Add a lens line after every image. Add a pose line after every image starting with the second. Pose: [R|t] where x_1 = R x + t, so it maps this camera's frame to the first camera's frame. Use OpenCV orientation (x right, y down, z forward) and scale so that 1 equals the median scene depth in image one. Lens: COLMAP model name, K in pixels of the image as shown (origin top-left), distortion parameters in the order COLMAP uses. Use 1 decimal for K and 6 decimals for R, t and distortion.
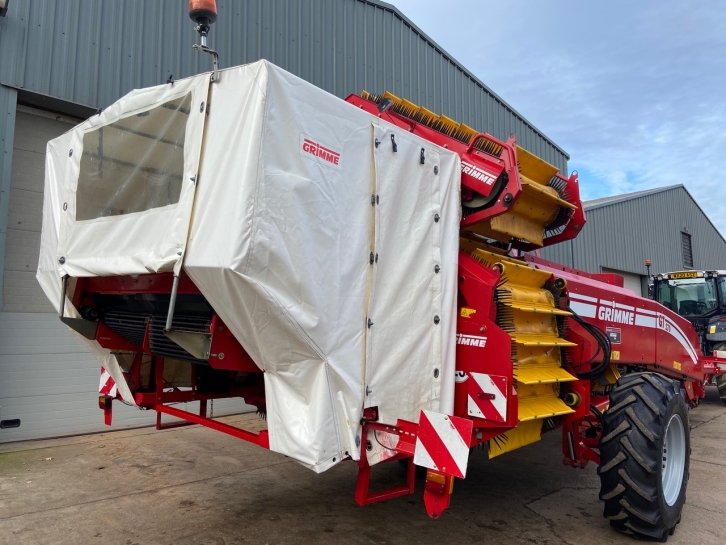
lens RADIAL K [[545.6, 0, 366.7], [0, 545.6, 270.0], [0, 0, 1]] dist [0.097763, -0.118014]
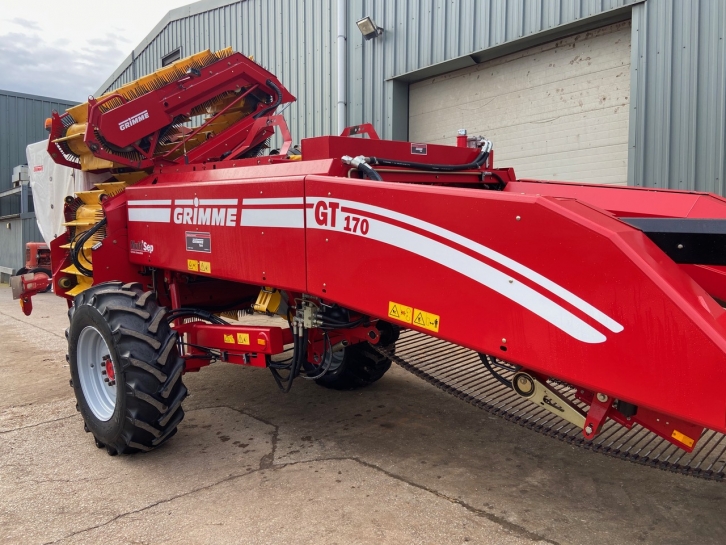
lens RADIAL K [[545.6, 0, 366.4], [0, 545.6, 276.1], [0, 0, 1]] dist [0.097763, -0.118014]
pose [[-0.042859, 0.067452, -0.996802, 1.868797], [0.118842, 0.990979, 0.061948, 0.223917], [0.991988, -0.115807, -0.050489, 1.943455]]
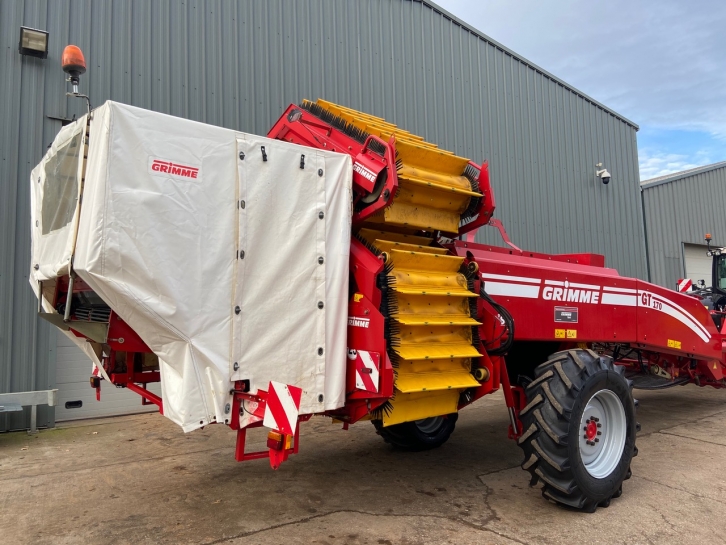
lens RADIAL K [[545.6, 0, 365.9], [0, 545.6, 275.4], [0, 0, 1]] dist [0.097763, -0.118014]
pose [[0.983095, -0.042384, -0.178122, 0.406345], [0.047402, 0.998587, 0.024009, 0.006075], [0.176853, -0.032046, 0.983715, -0.096149]]
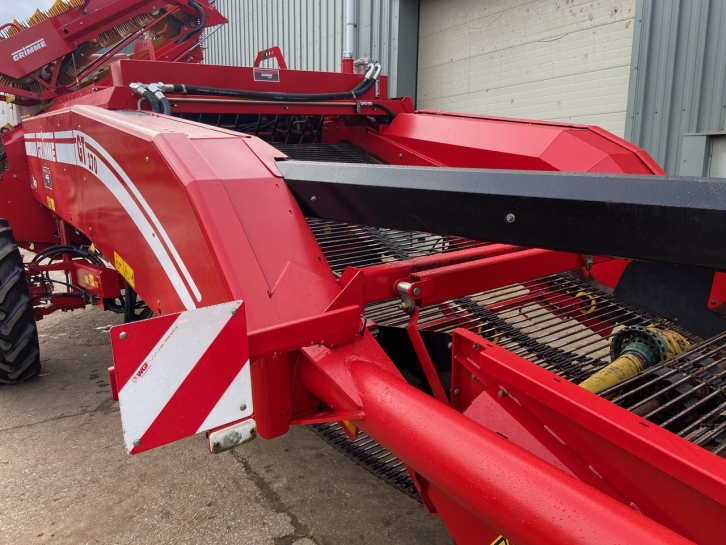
lens RADIAL K [[545.6, 0, 367.1], [0, 545.6, 276.2], [0, 0, 1]] dist [0.097763, -0.118014]
pose [[-0.198664, 0.181615, -0.963093, 1.713273], [0.106590, 0.980855, 0.162977, 0.263923], [0.974254, -0.070279, -0.214219, 2.413440]]
